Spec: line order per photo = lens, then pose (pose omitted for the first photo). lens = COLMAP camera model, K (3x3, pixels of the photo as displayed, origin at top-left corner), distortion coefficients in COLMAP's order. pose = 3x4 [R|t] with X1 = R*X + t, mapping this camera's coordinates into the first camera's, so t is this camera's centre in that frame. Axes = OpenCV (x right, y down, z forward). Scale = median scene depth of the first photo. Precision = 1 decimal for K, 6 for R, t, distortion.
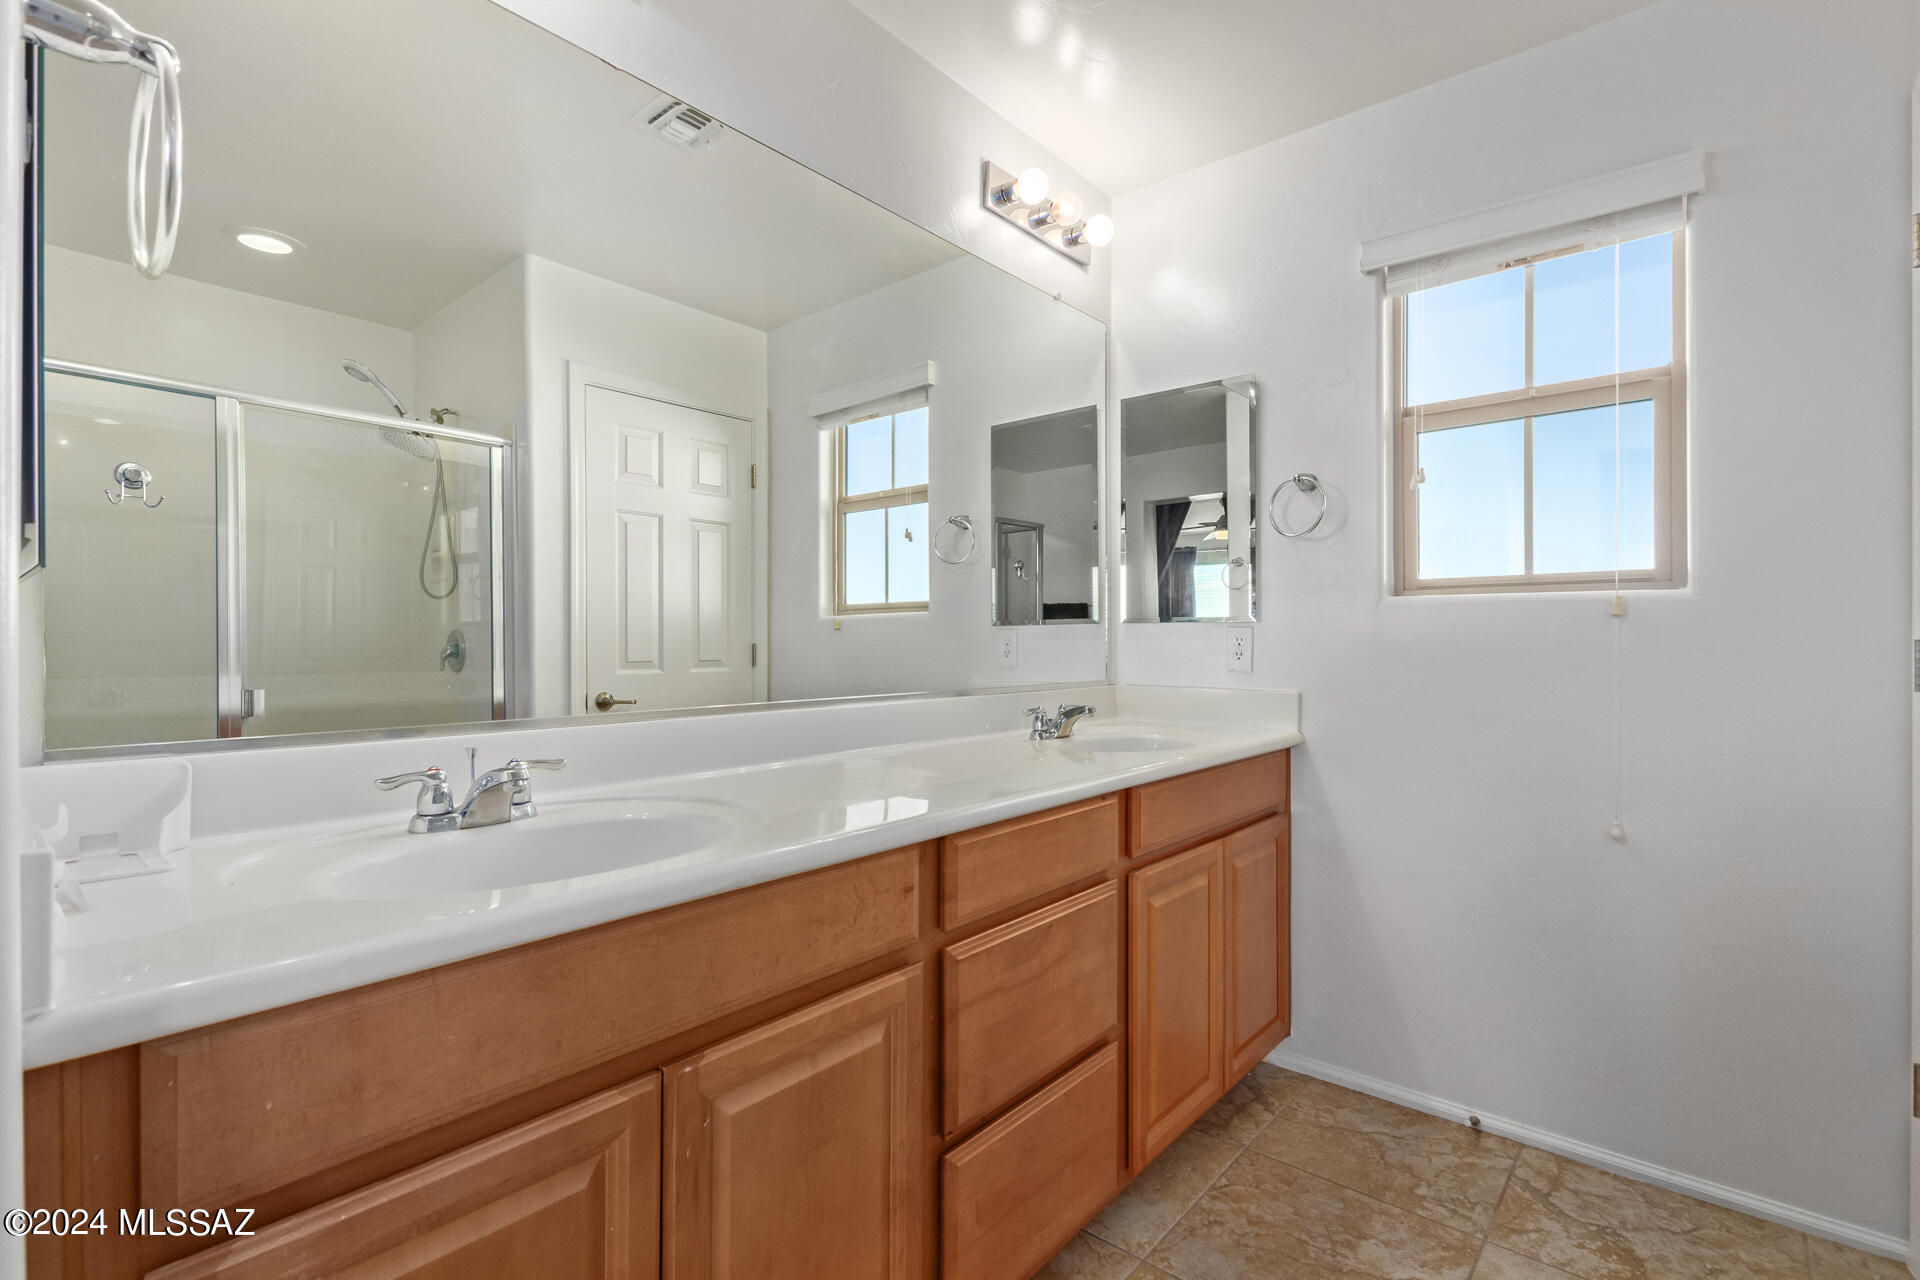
lens RADIAL K [[883.3, 0, 965.0], [0, 883.3, 643.2], [0, 0, 1]] dist [0.004287, -0.000700]
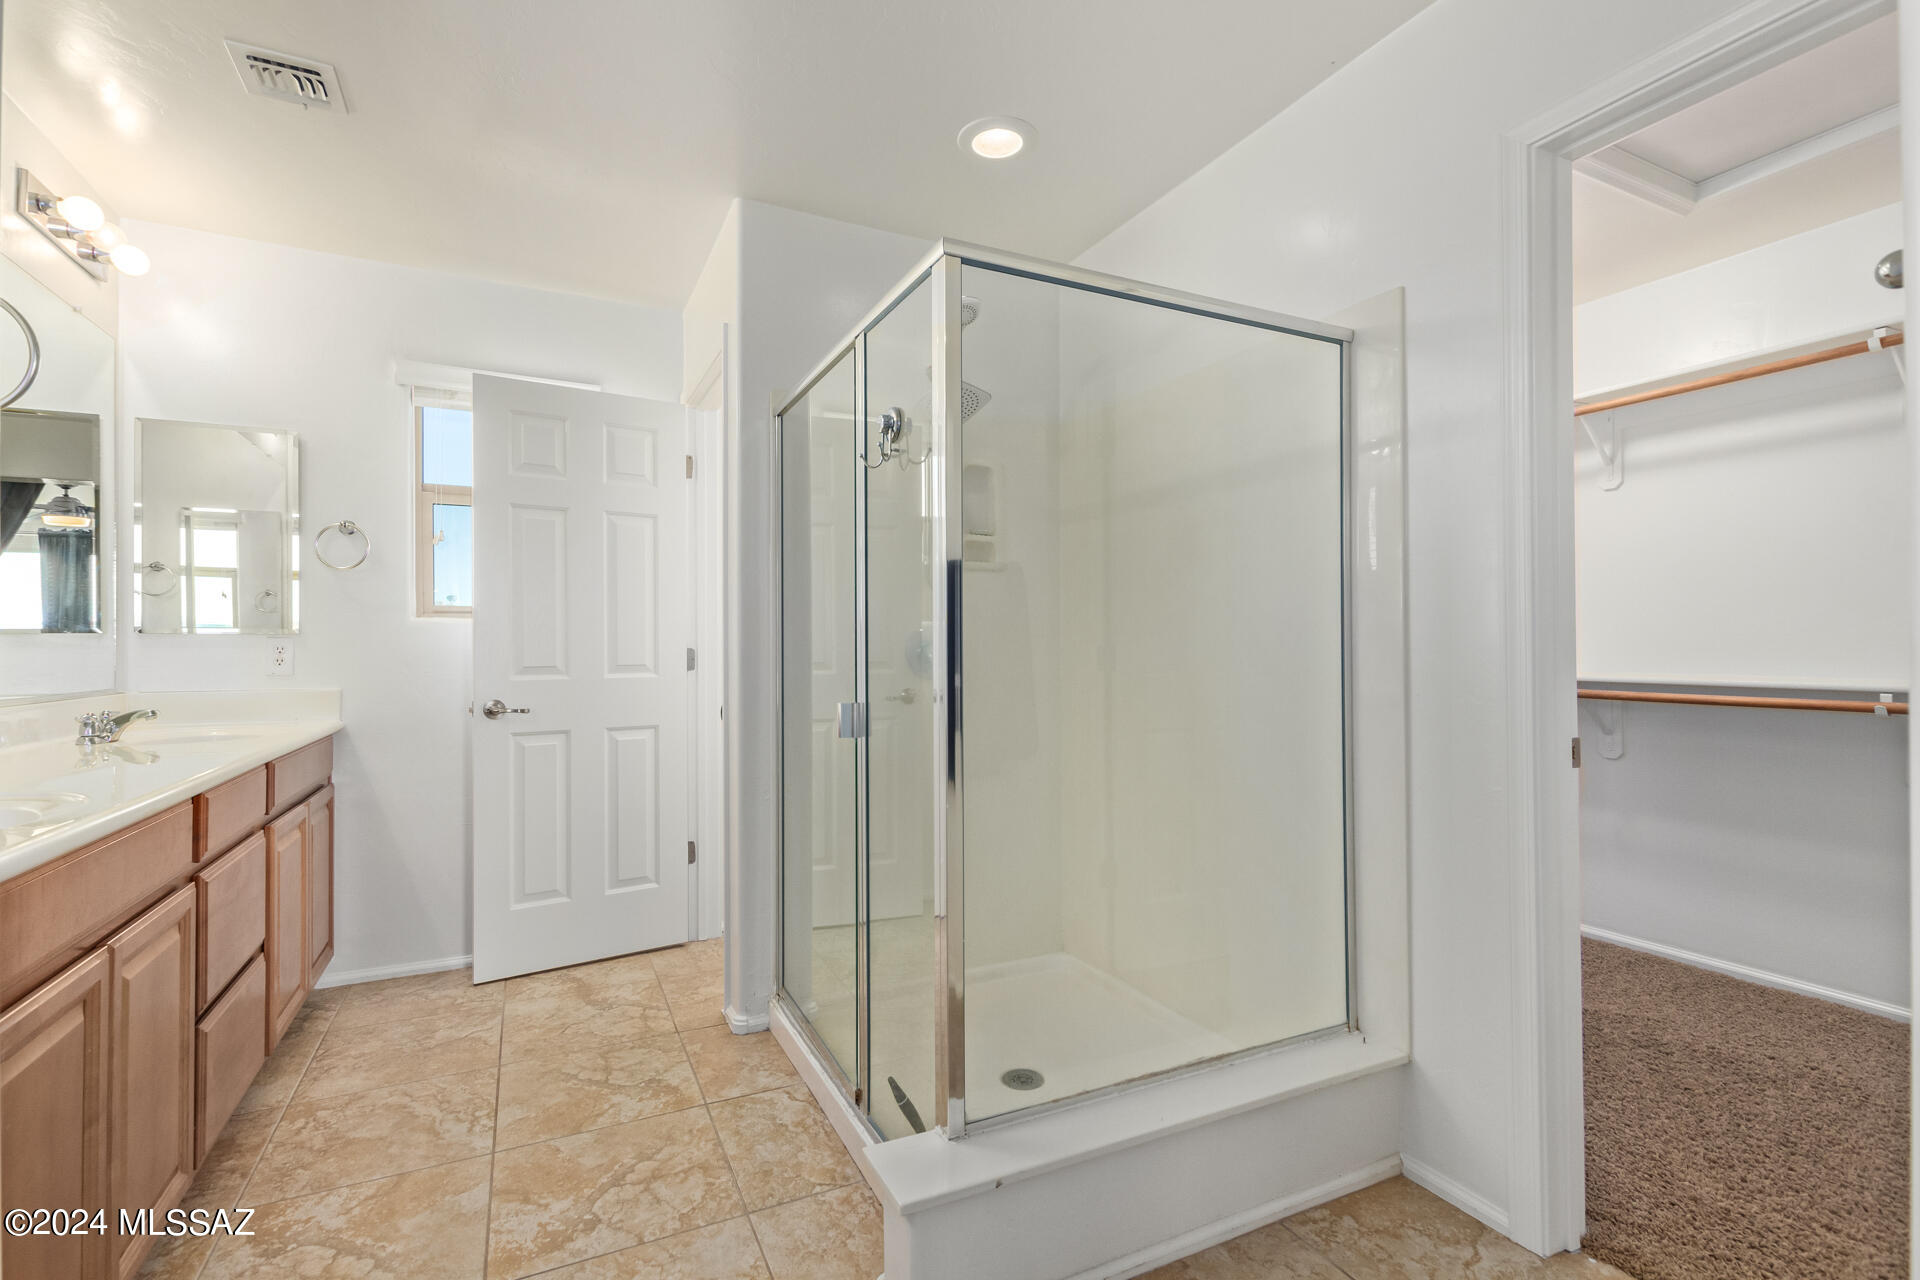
lens RADIAL K [[883.3, 0, 965.0], [0, 883.3, 643.2], [0, 0, 1]] dist [0.004287, -0.000700]
pose [[0.397336, 0.006643, 0.917649, -0.464448], [0.002289, 0.999964, -0.008229, 0.000329], [-0.917670, 0.005370, 0.397307, -0.363342]]
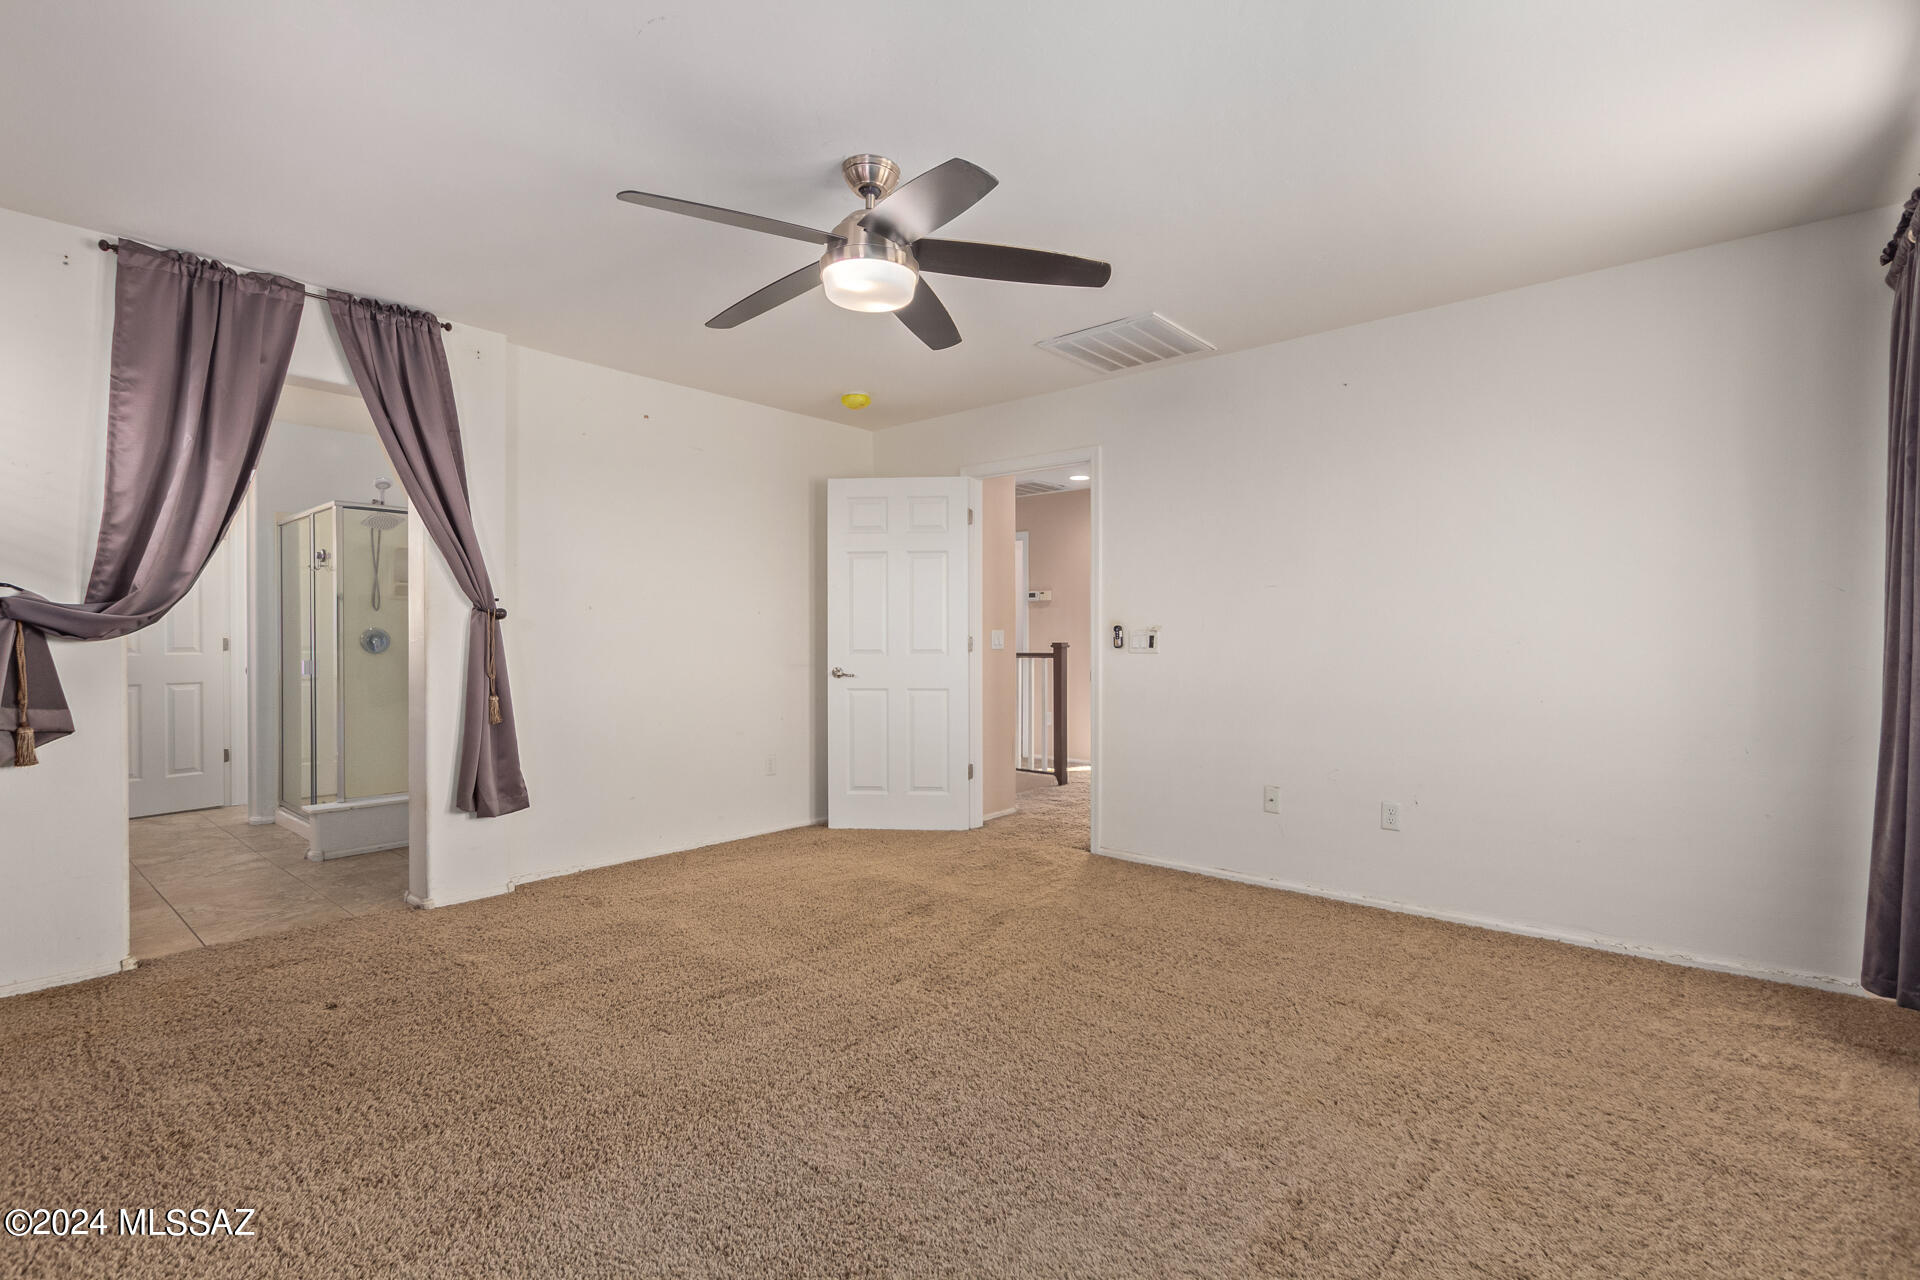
lens RADIAL K [[883.3, 0, 965.0], [0, 883.3, 643.2], [0, 0, 1]] dist [0.004287, -0.000700]
pose [[0.006151, -0.000847, 0.999981, -1.952472], [0.001412, 0.999999, 0.000838, 0.011545], [-0.999980, 0.001407, 0.006152, -1.604624]]
